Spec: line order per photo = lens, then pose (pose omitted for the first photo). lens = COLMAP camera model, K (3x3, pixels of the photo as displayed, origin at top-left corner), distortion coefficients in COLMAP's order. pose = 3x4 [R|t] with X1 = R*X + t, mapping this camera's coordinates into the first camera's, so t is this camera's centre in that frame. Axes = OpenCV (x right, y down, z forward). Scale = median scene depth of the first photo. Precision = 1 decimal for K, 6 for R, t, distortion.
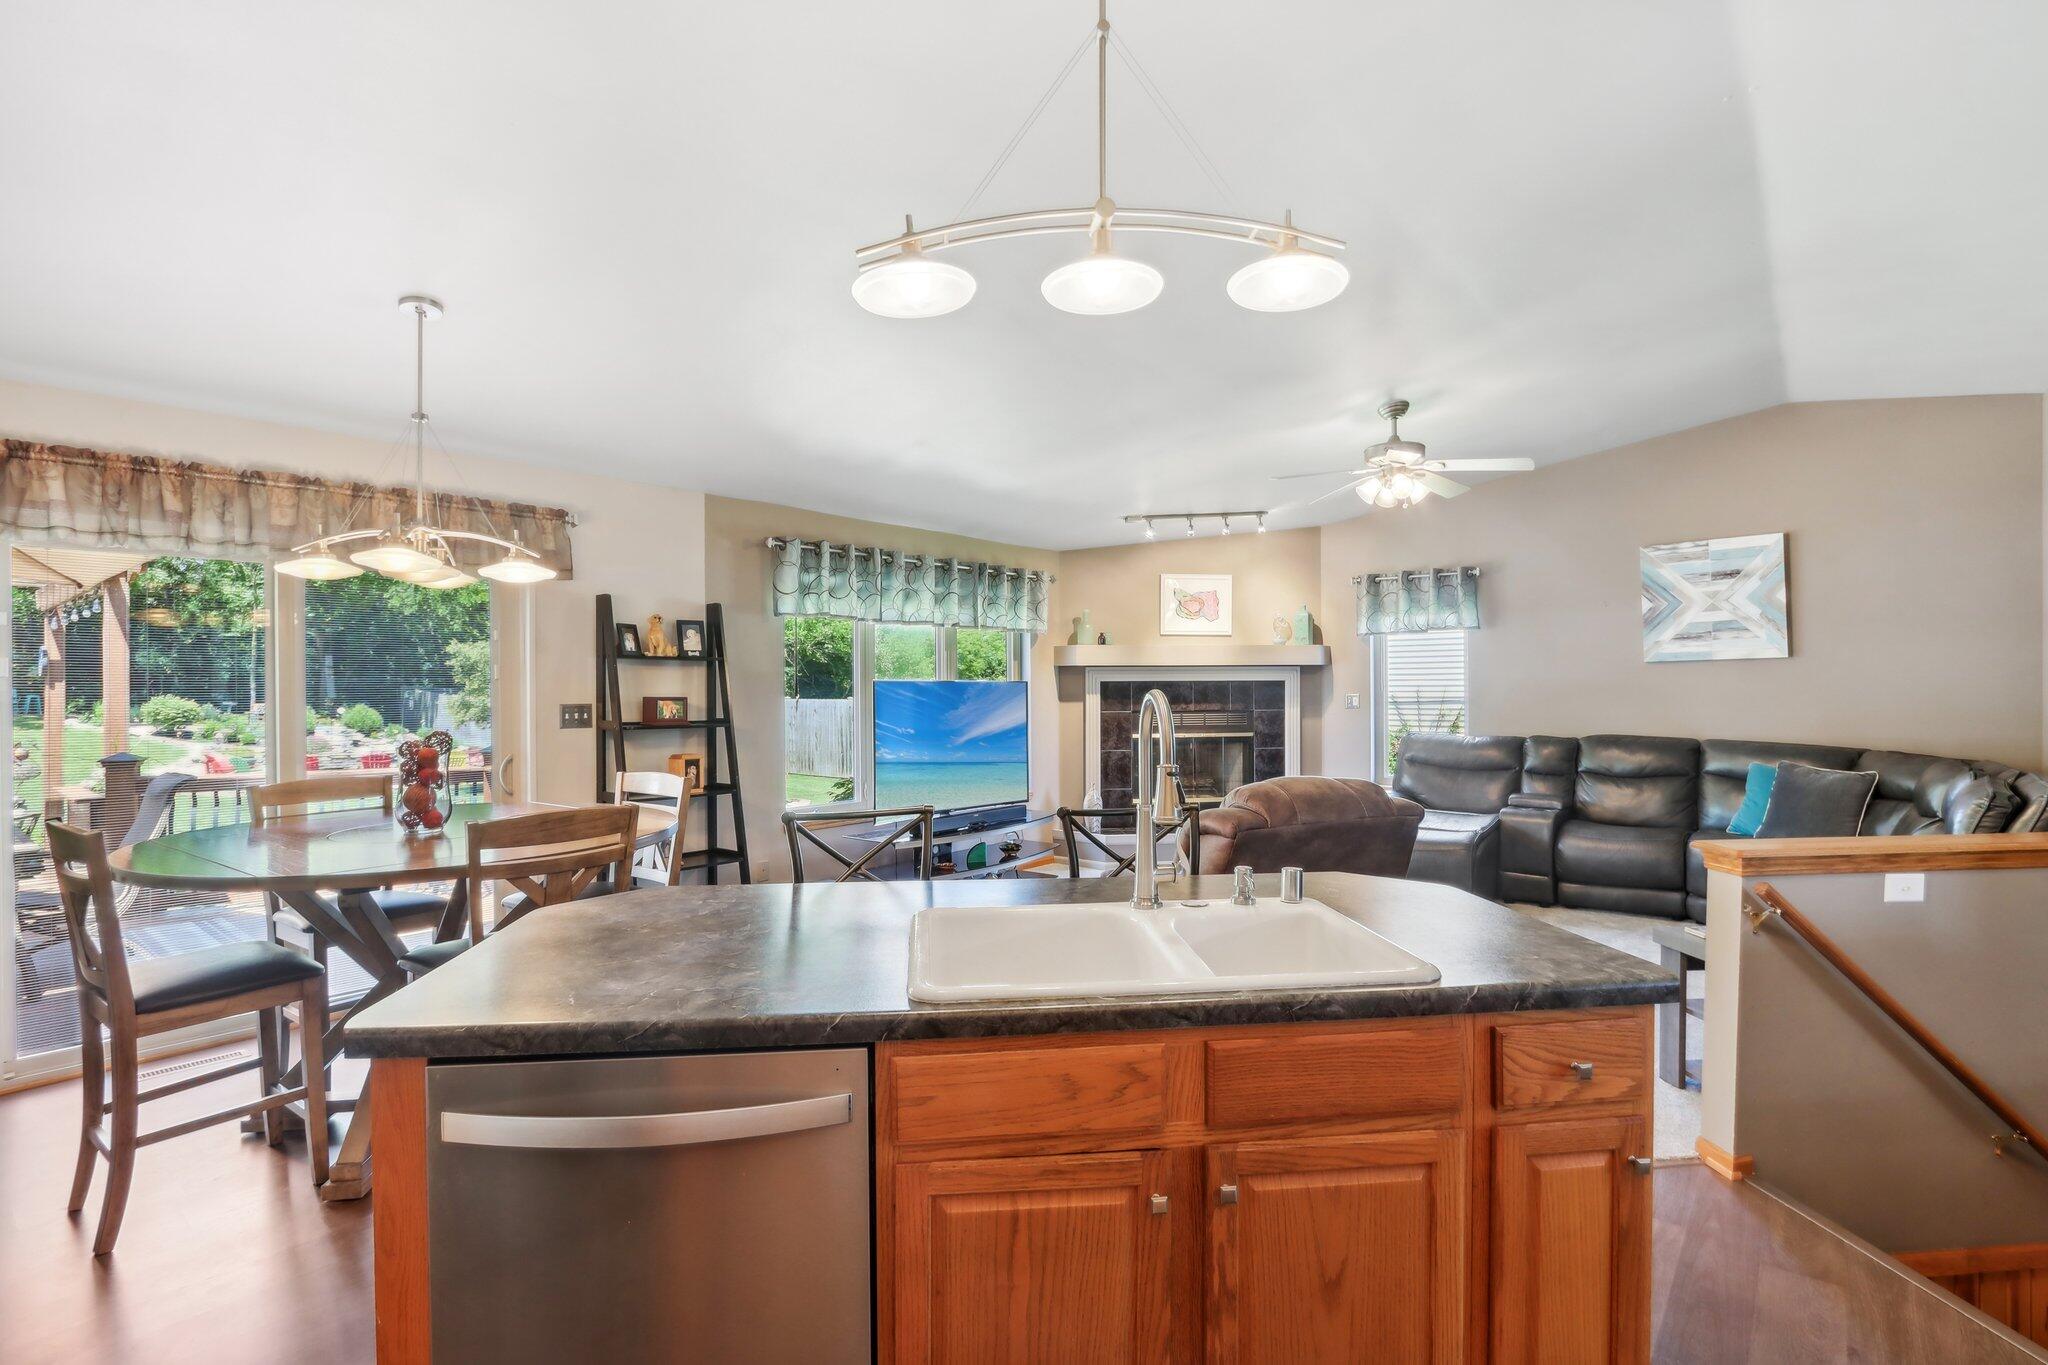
lens RADIAL K [[992.7, 0, 1048.1], [0, 992.7, 692.0], [0, 0, 1]] dist [-0.013265, 0.000896]
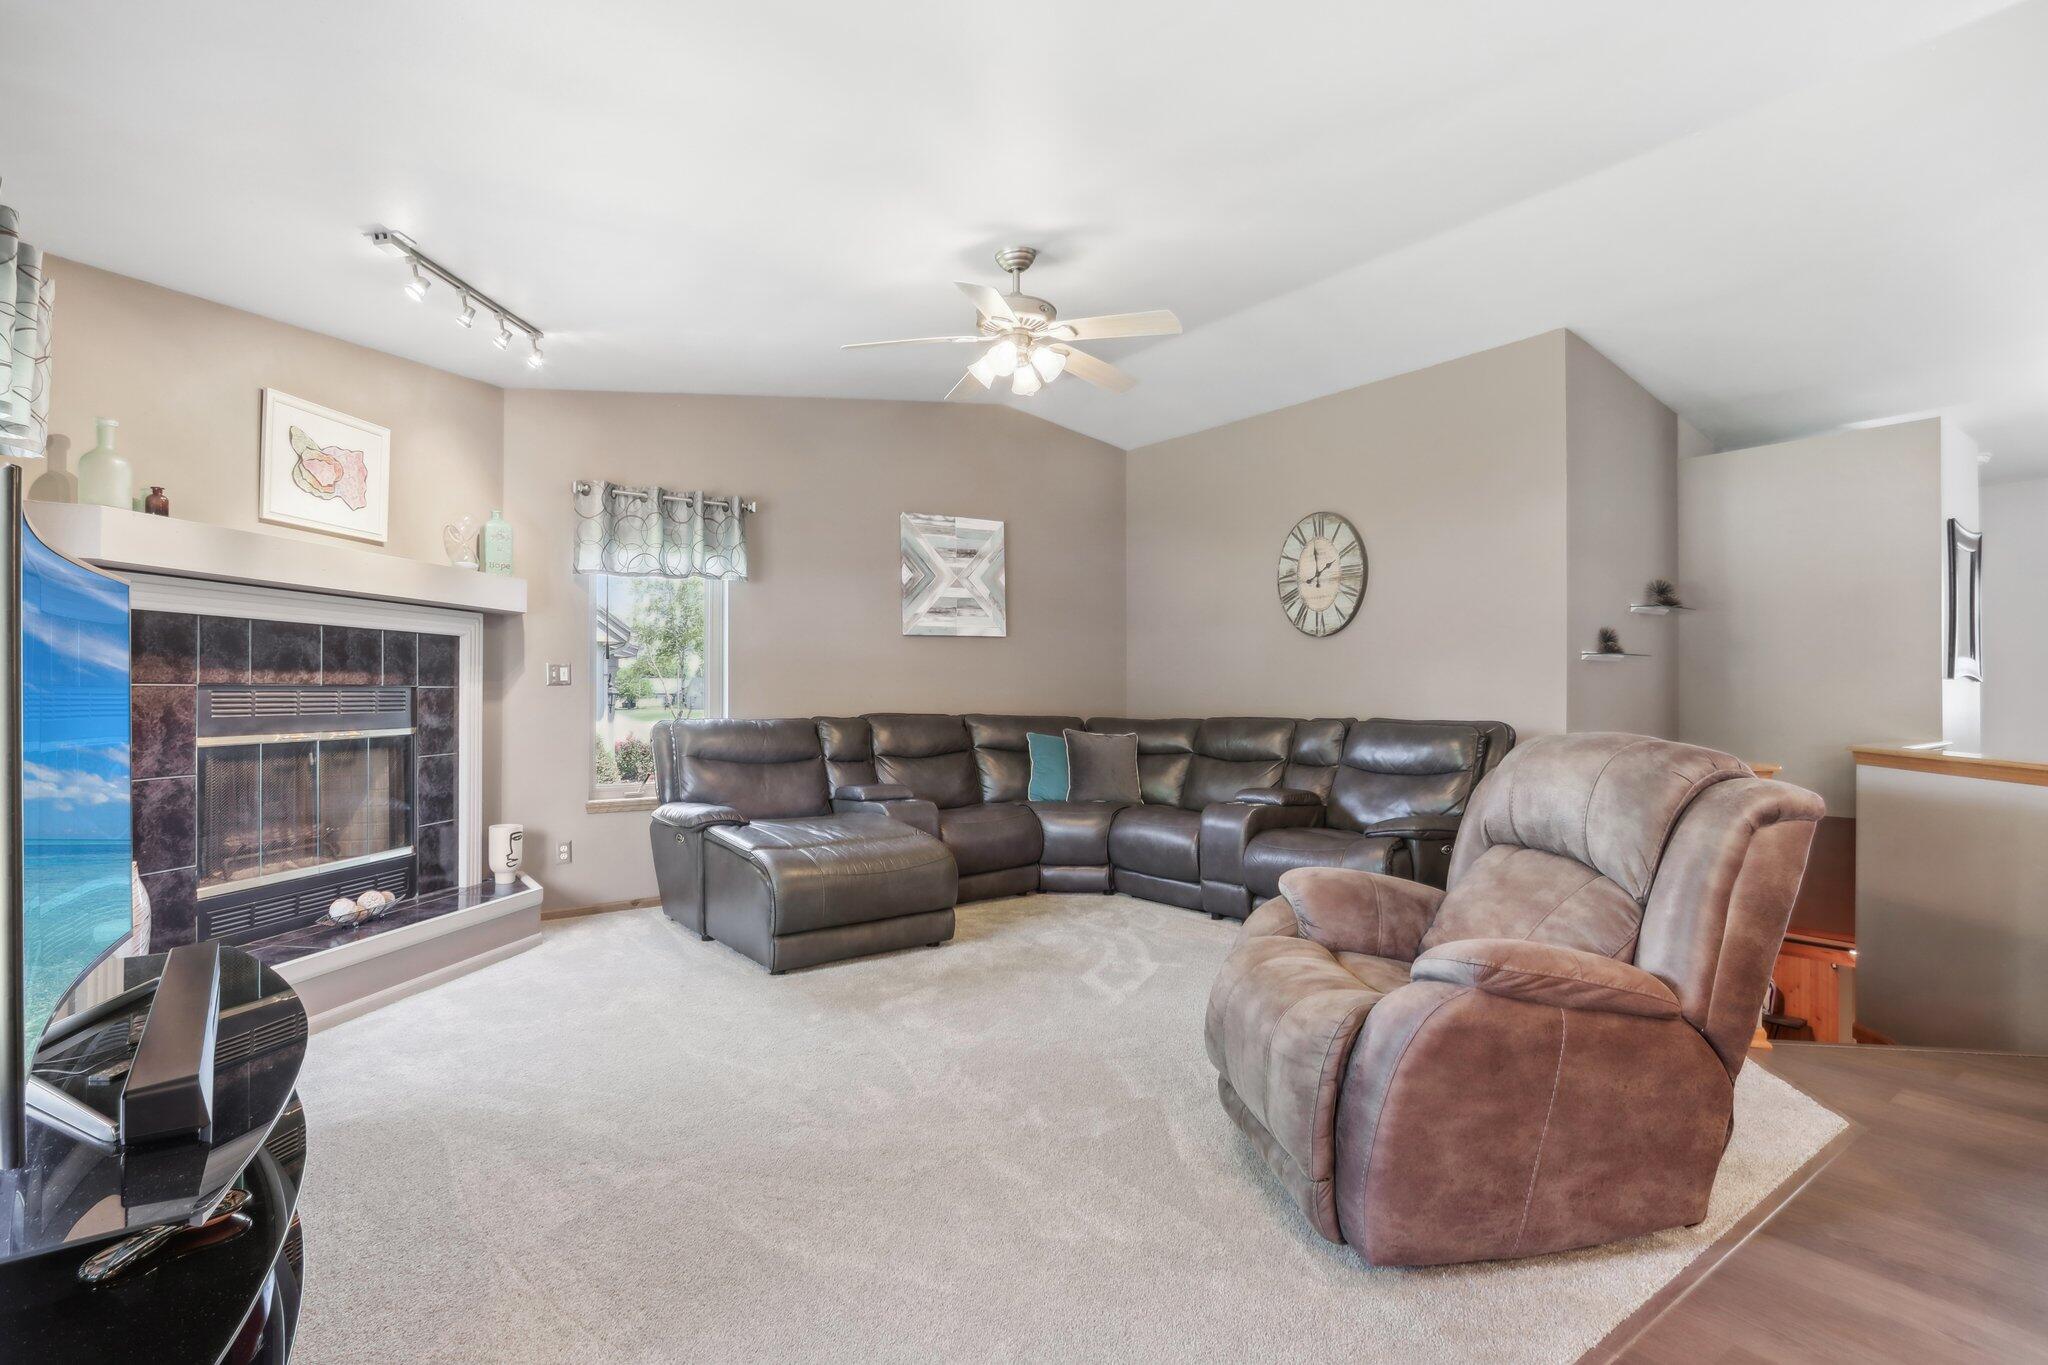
lens RADIAL K [[985.1, 0, 1025.6], [0, 985.1, 690.4], [0, 0, 1]] dist [-0.015406, 0.000888]
pose [[0.265481, 0.009550, 0.964069, -0.286998], [0.005520, 0.999919, -0.011425, 0.036359], [-0.964100, 0.008355, 0.265407, 0.684747]]
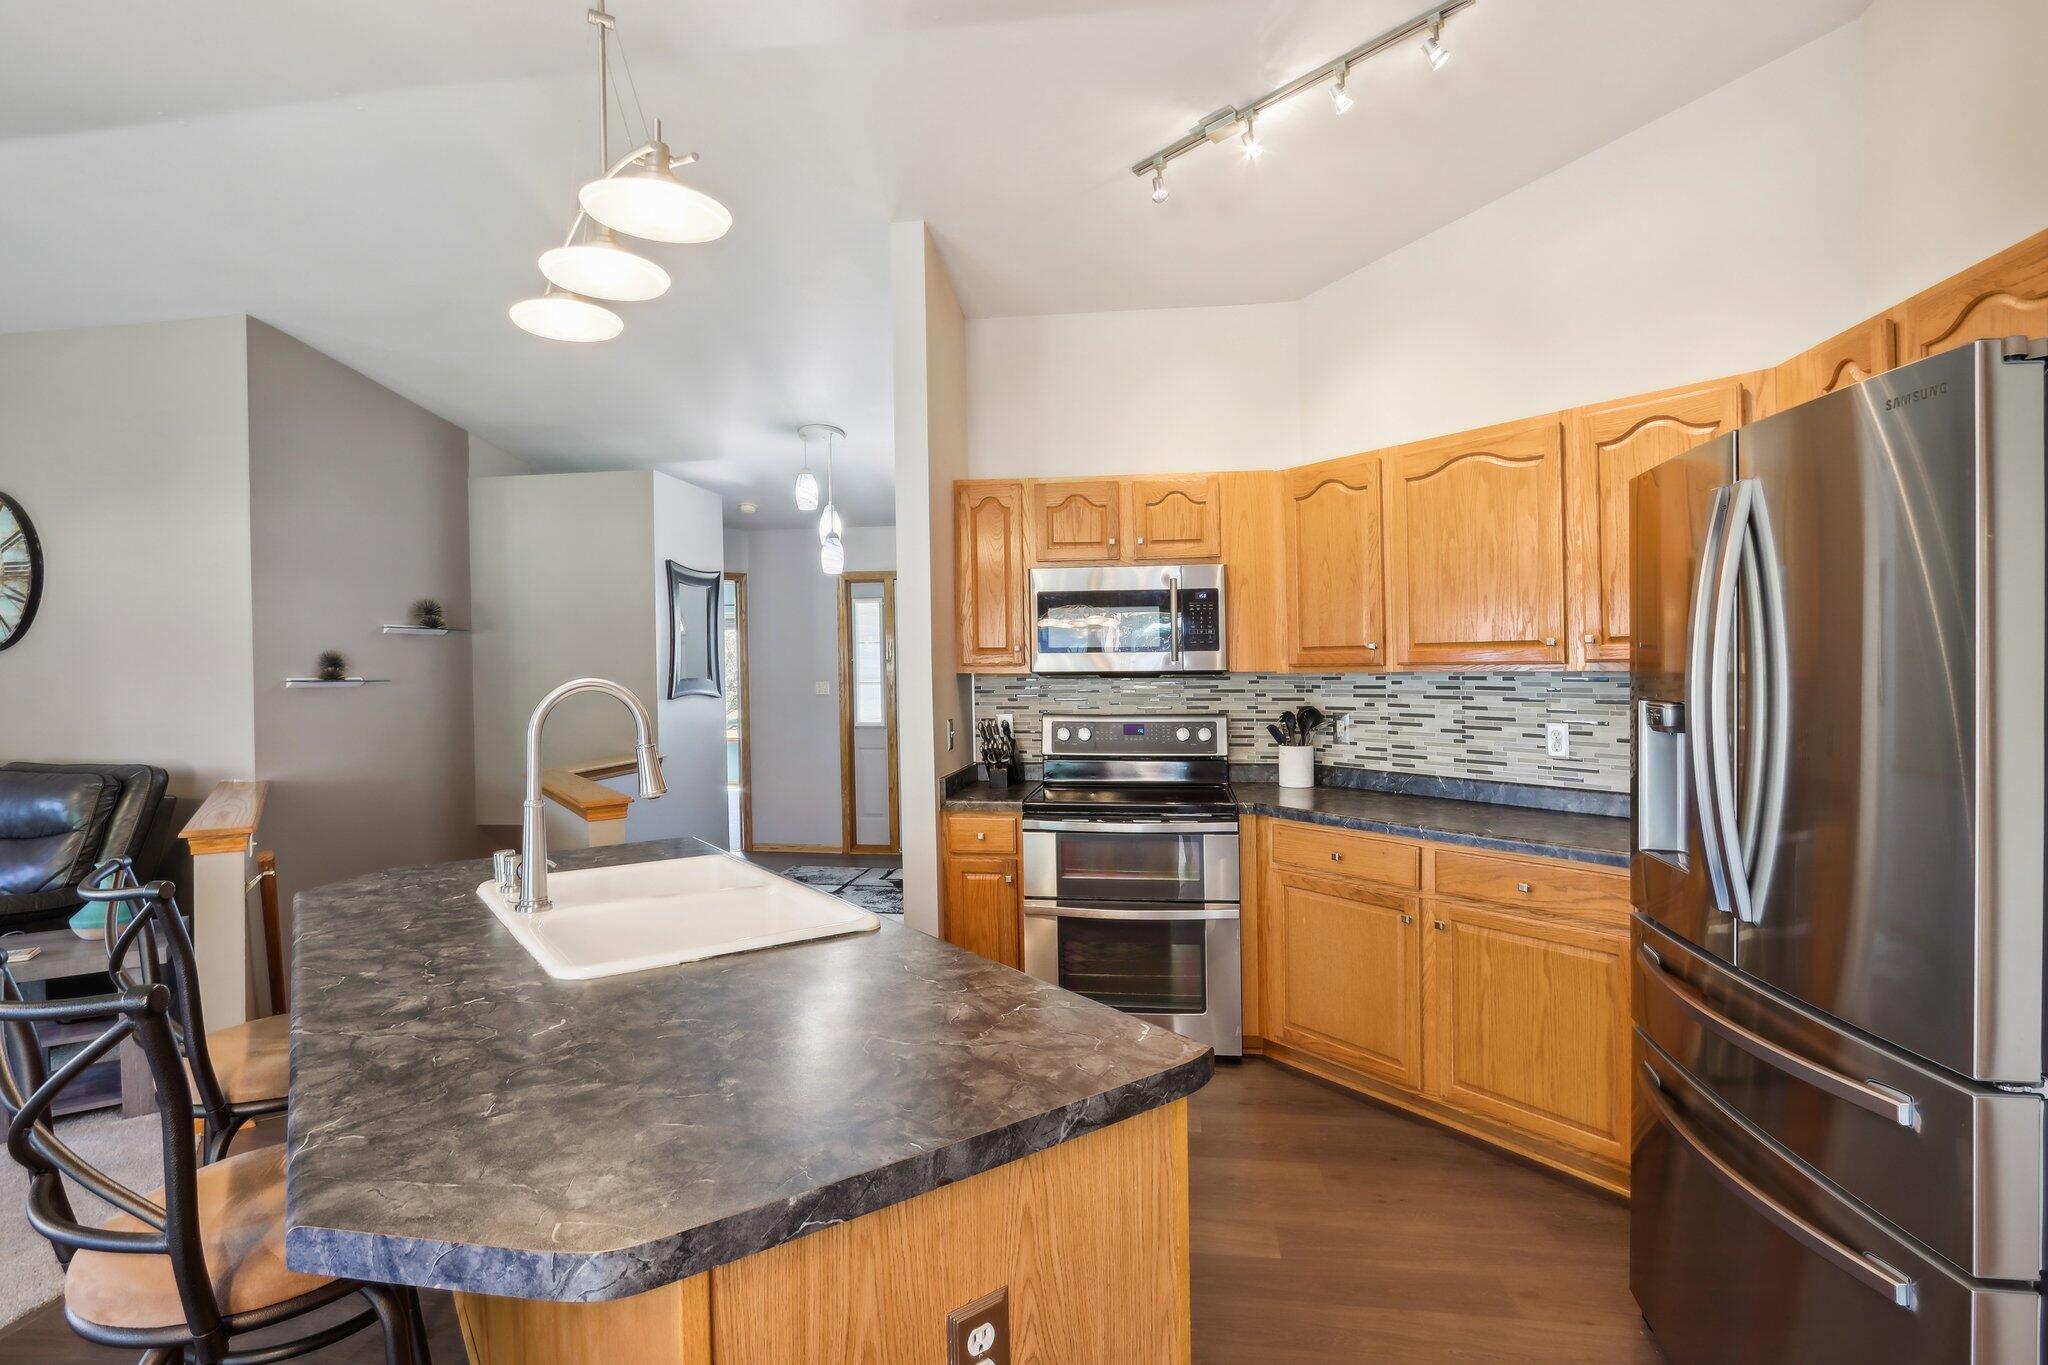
lens RADIAL K [[985.1, 0, 1025.6], [0, 985.1, 690.4], [0, 0, 1]] dist [-0.015406, 0.000888]
pose [[-0.449561, -0.006447, 0.893226, -0.276171], [0.014979, 0.999779, 0.014755, 0.008327], [-0.893124, 0.020013, -0.449365, 0.349535]]
